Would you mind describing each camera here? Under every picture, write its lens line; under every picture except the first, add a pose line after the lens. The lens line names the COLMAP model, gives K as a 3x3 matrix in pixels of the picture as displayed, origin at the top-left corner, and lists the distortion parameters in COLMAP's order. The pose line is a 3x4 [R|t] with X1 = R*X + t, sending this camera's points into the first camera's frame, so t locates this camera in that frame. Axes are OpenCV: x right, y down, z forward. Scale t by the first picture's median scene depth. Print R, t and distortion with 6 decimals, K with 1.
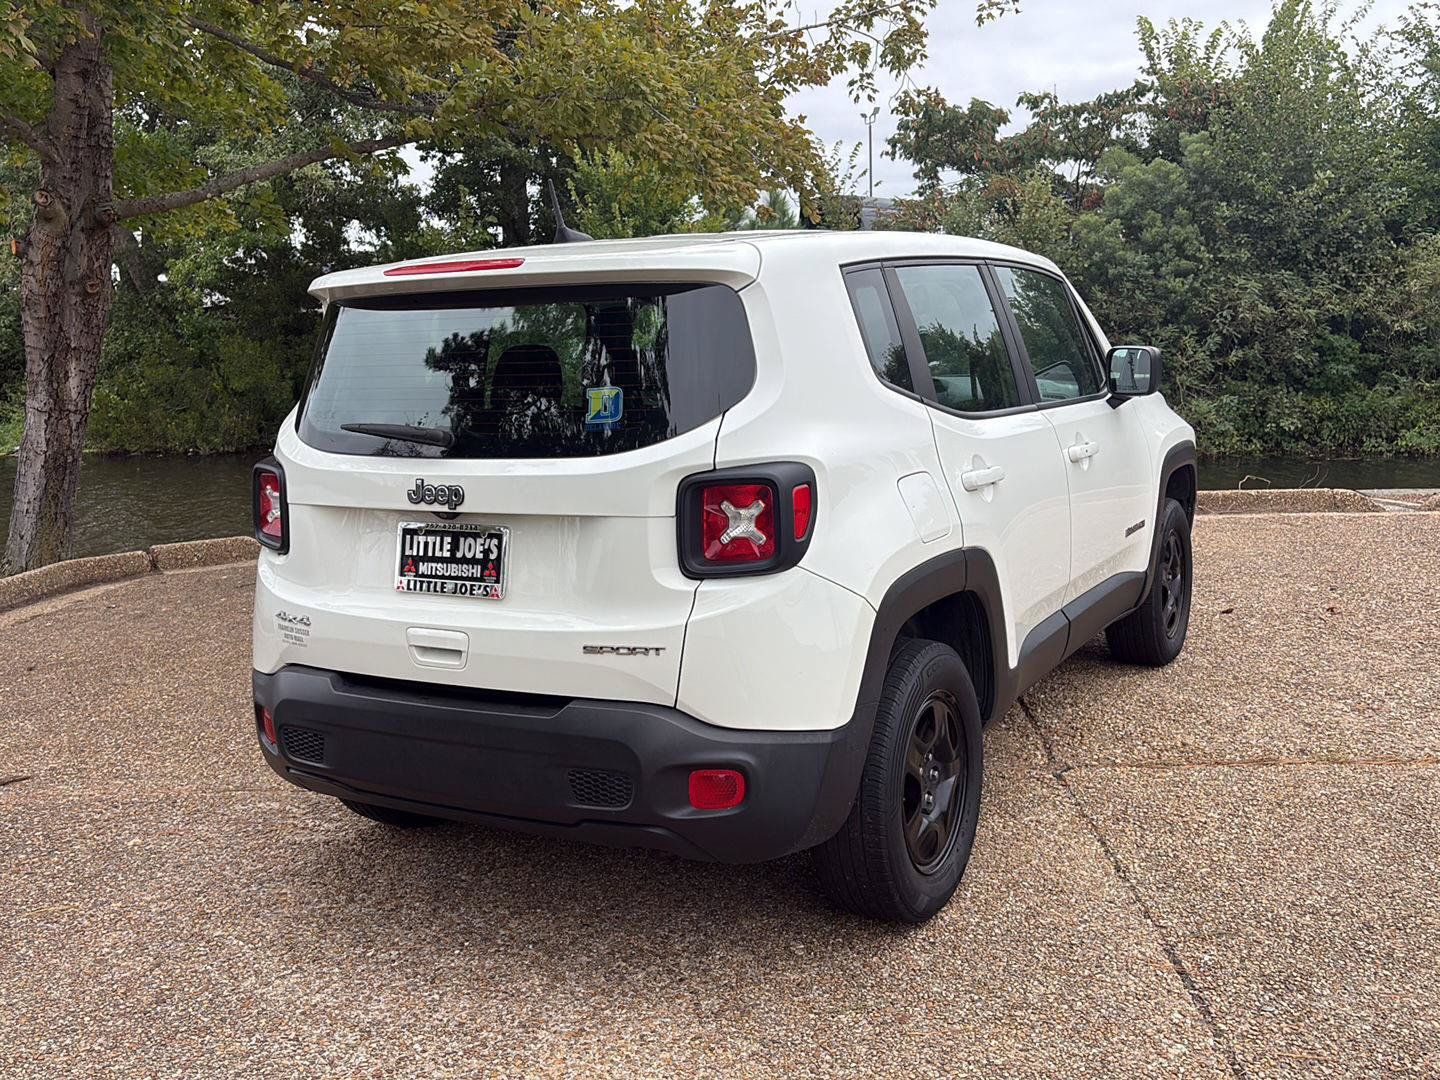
lens RADIAL K [[1385.6, 0, 721.7], [0, 1385.6, 547.0], [0, 0, 1]] dist [0.013066, 0.048118]
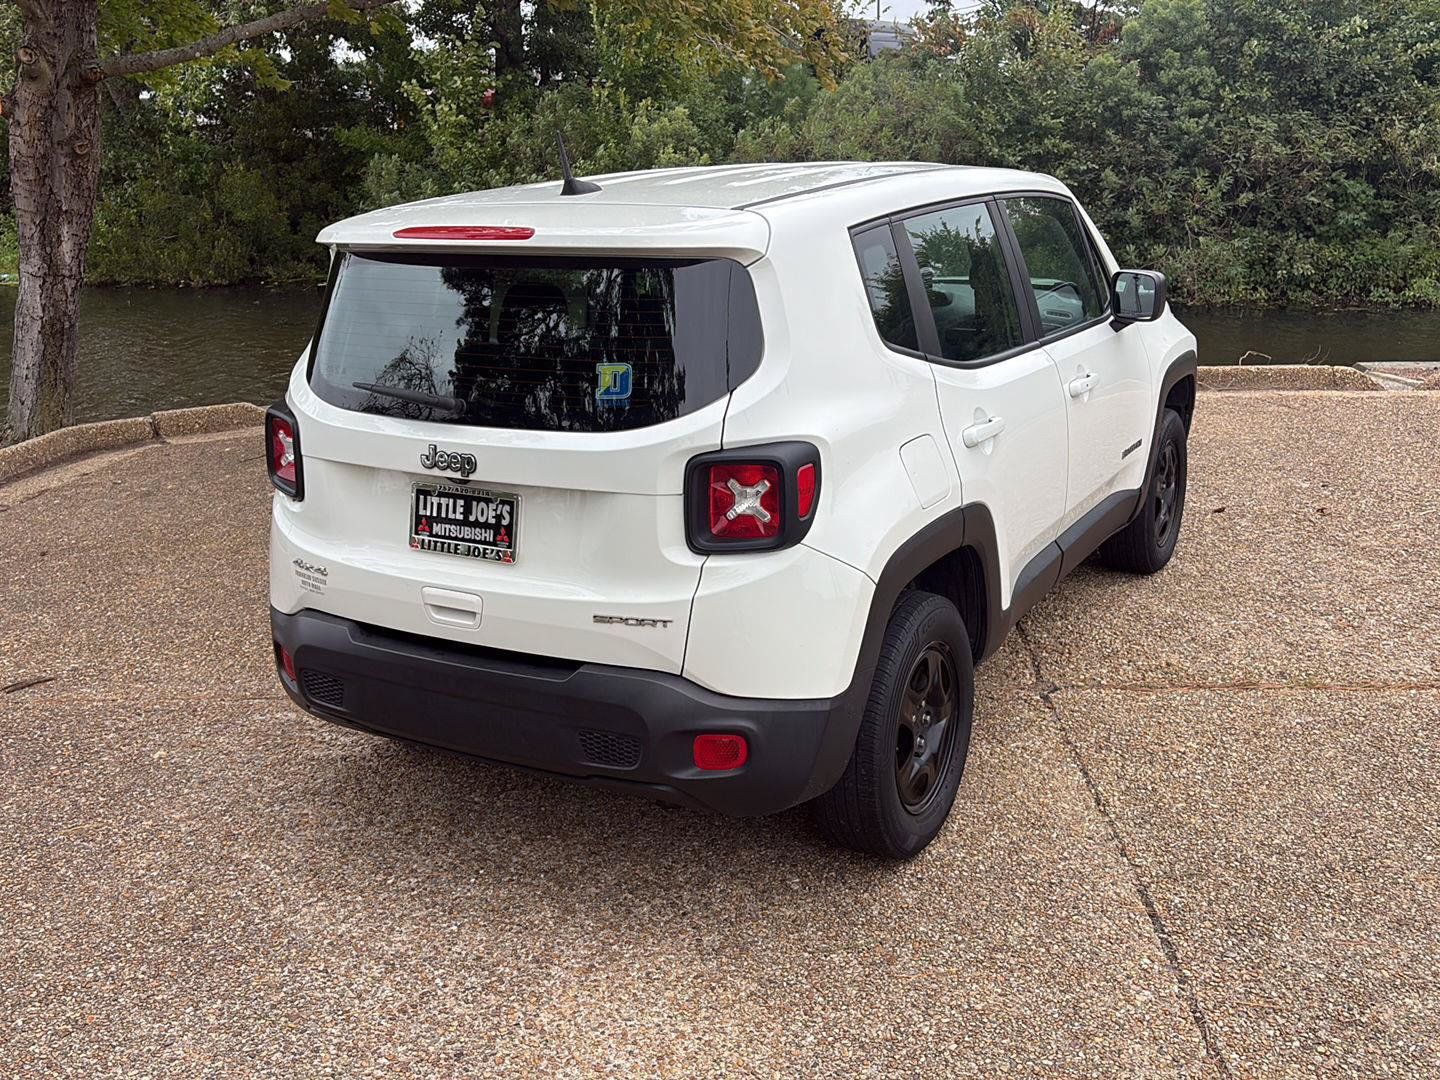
lens RADIAL K [[1384.4, 0, 721.4], [0, 1384.4, 545.0], [0, 0, 1]] dist [0.028227, 0.009201]
pose [[0.999927, 0.011506, 0.003630, -0.007559], [-0.011866, 0.992280, 0.123449, -0.101796], [-0.002182, -0.123483, 0.992344, -0.023338]]
